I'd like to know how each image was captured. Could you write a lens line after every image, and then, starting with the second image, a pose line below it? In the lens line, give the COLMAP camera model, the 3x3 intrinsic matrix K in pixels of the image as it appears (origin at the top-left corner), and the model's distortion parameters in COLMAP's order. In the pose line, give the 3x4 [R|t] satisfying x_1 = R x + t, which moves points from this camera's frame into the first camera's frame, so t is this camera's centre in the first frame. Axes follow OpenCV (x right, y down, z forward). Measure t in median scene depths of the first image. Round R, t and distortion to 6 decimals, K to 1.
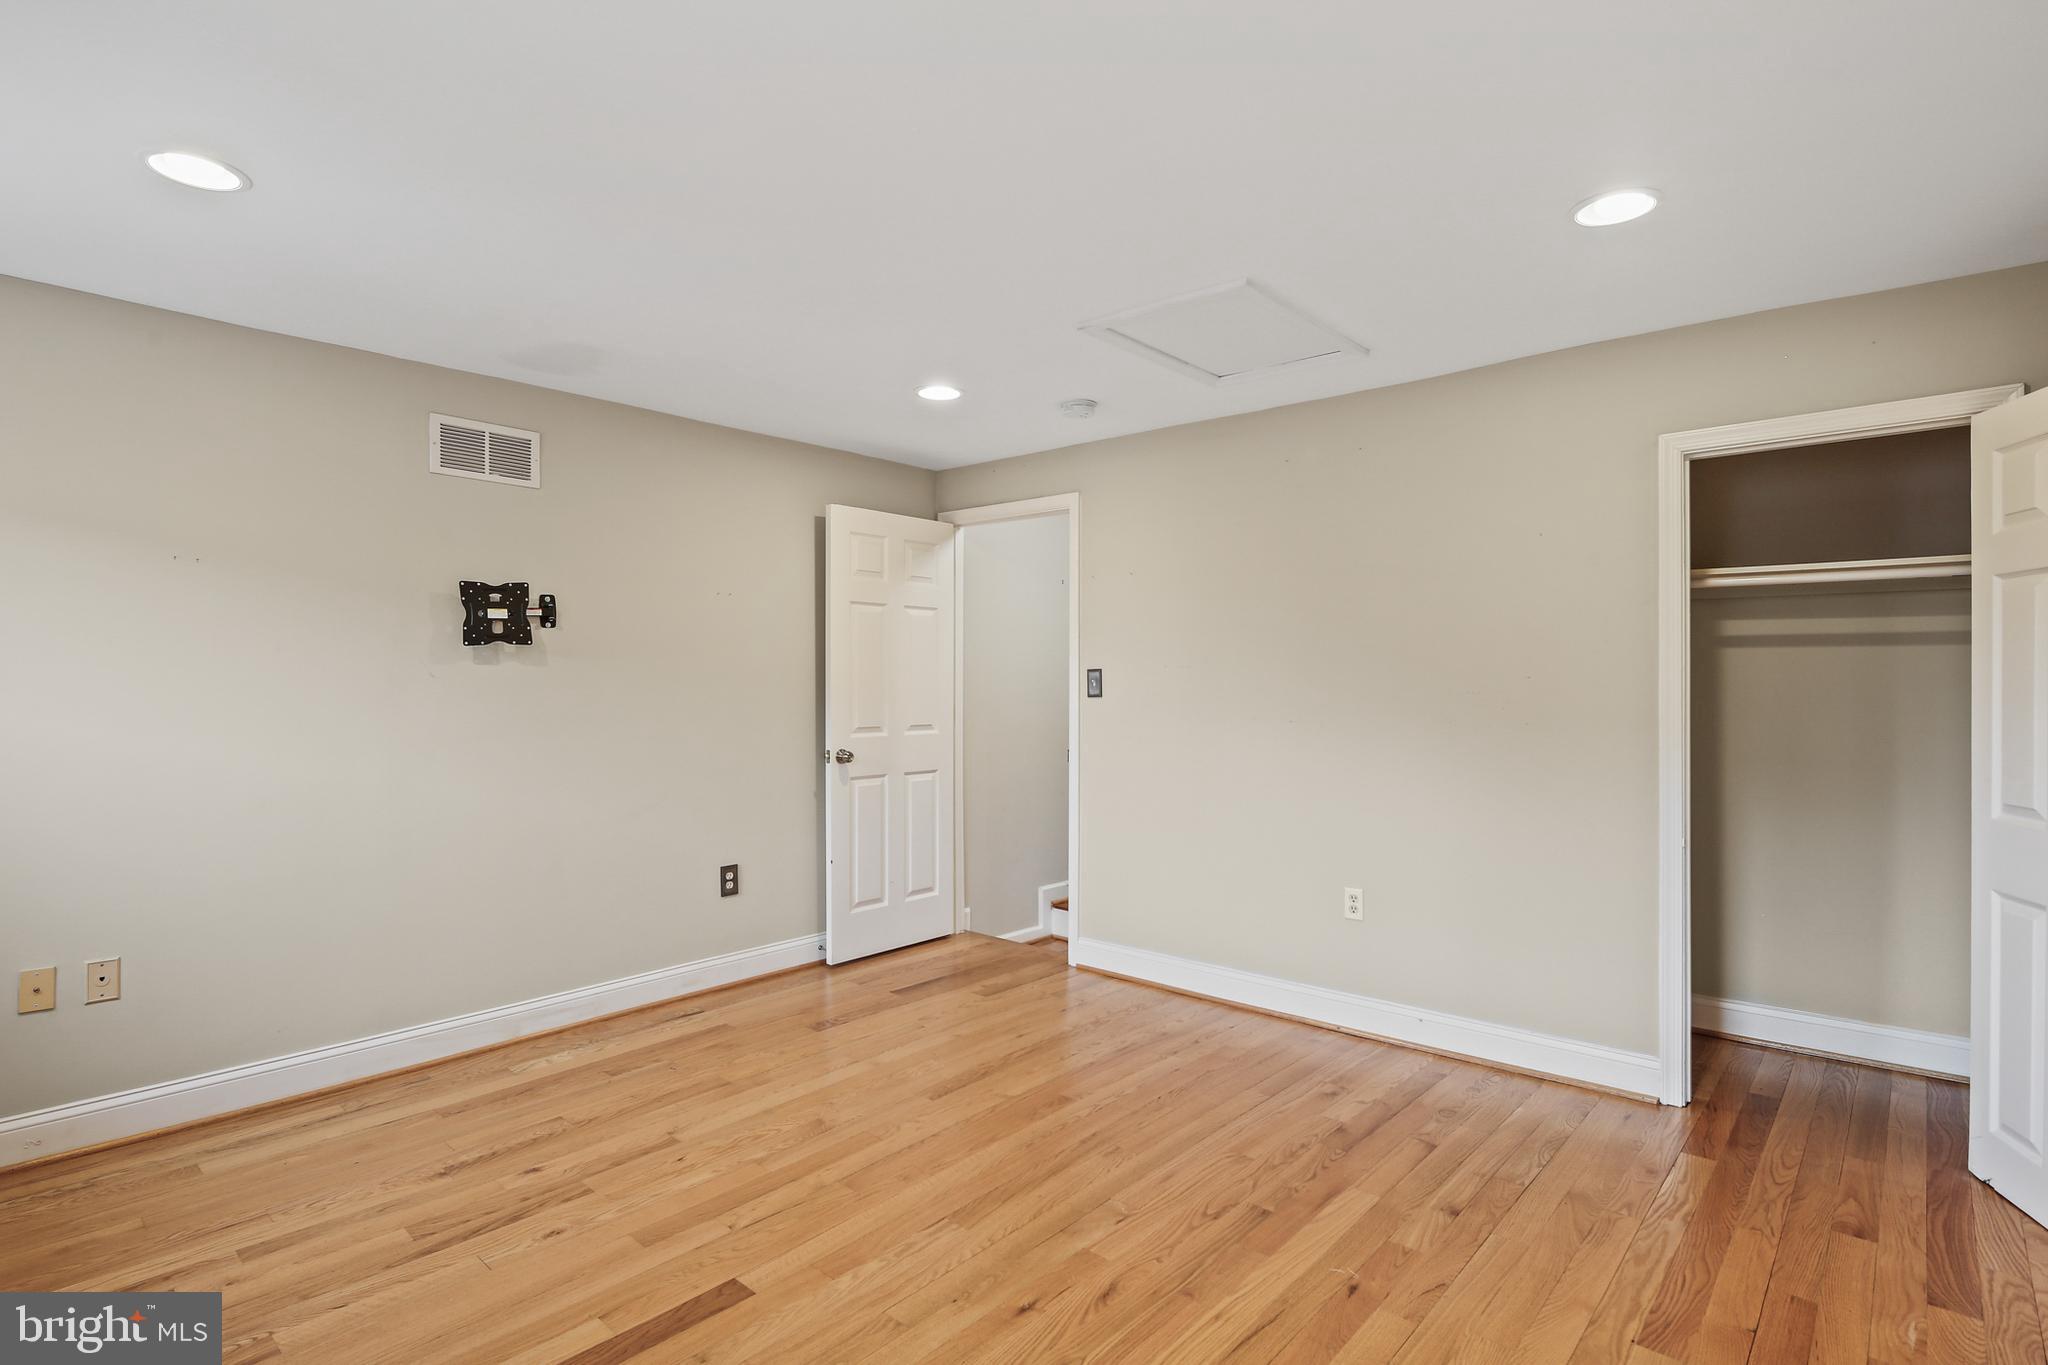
lens RADIAL K [[999.3, 0, 1013.3], [0, 999.3, 680.4], [0, 0, 1]] dist [0.008176, -0.005169]
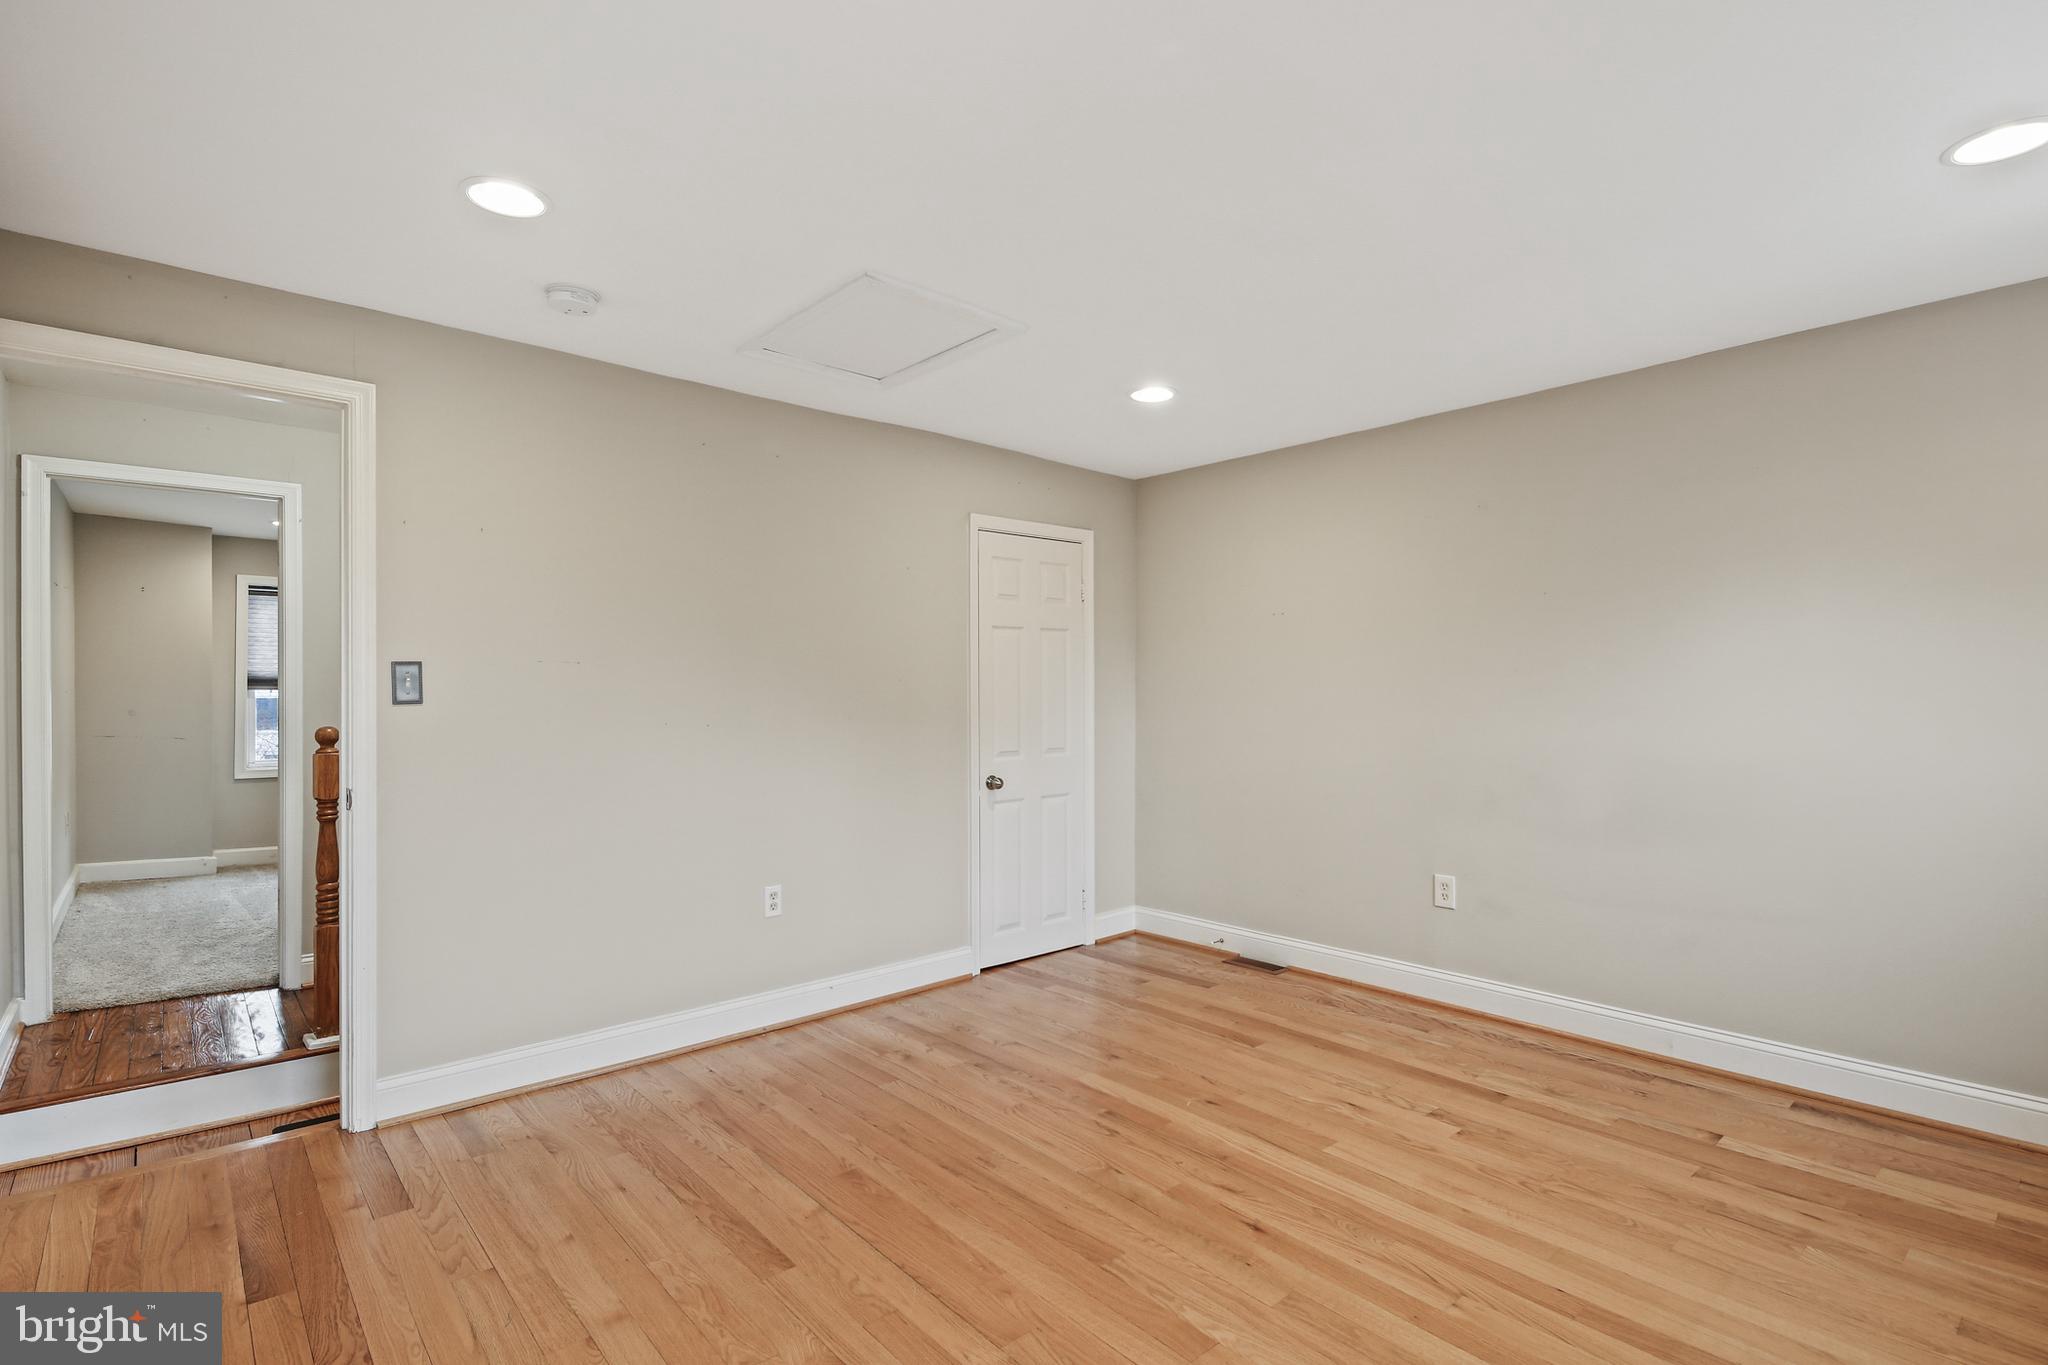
lens RADIAL K [[999.3, 0, 1027.1], [0, 999.3, 681.6], [0, 0, 1]] dist [0.008176, -0.005169]
pose [[0.115037, 0.007477, 0.993333, -0.714297], [-0.002697, 0.999970, -0.007214, 0.007871], [-0.993358, -0.001849, 0.115054, 0.697460]]
